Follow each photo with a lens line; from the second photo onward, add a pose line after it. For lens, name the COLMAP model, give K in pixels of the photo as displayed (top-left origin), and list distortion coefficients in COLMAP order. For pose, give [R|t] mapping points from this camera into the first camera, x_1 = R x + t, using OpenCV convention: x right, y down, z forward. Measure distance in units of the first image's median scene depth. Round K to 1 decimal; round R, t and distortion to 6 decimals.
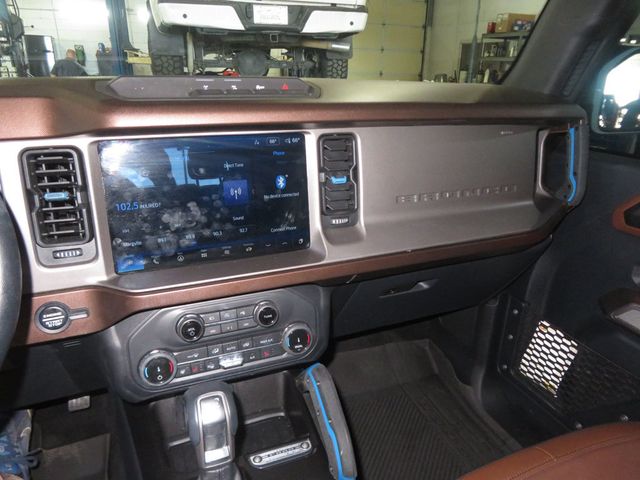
lens RADIAL K [[462.2, 0, 318.5], [0, 462.2, 240.2], [0, 0, 1]] dist [-0.005620, 0.010530]
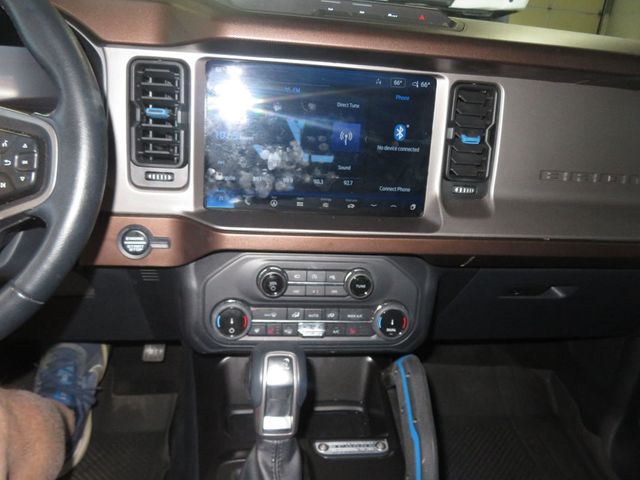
lens RADIAL K [[511.8, 0, 319.0], [0, 511.8, 237.1], [0, 0, 1]] dist [-0.024600, 0.015005]
pose [[0.963853, 0.150159, -0.220091, 0.009877], [-0.152414, 0.988293, 0.006799, 0.076732], [0.218535, 0.026991, 0.975456, 0.057330]]
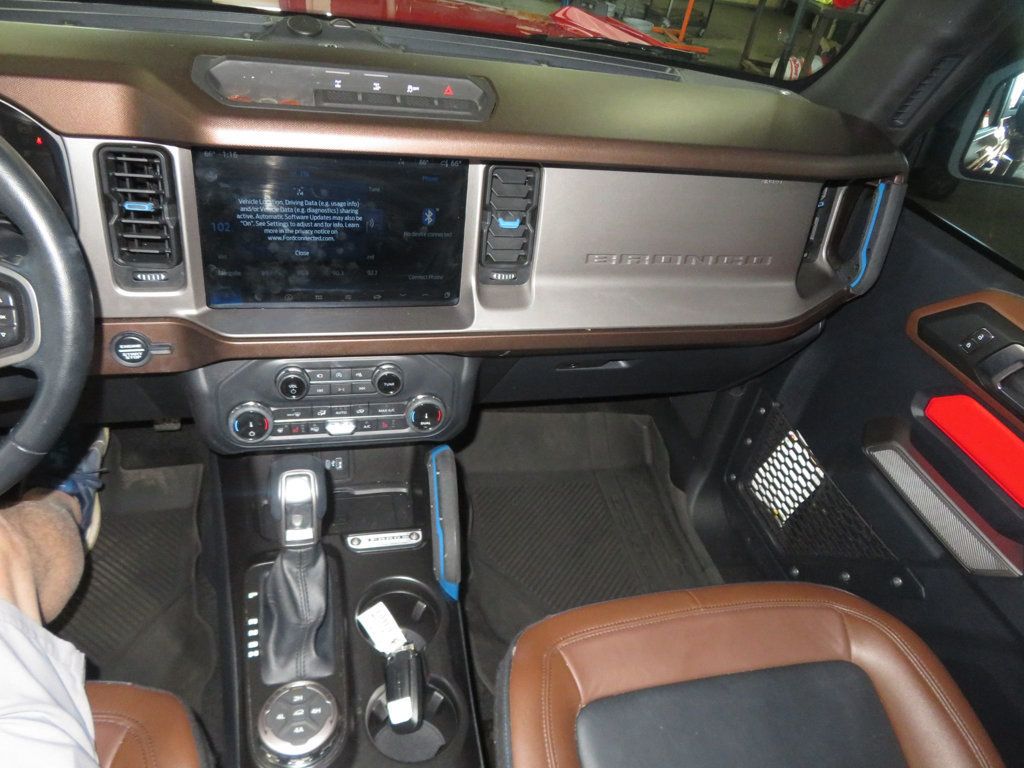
lens RADIAL K [[739.6, 0, 507.8], [0, 739.6, 394.3], [0, 0, 1]] dist [-0.005620, 0.010530]
pose [[0.981693, 0.184900, -0.045729, 0.147332], [-0.165690, 0.947413, 0.273780, -0.195343], [0.093946, -0.261192, 0.960705, -0.211222]]
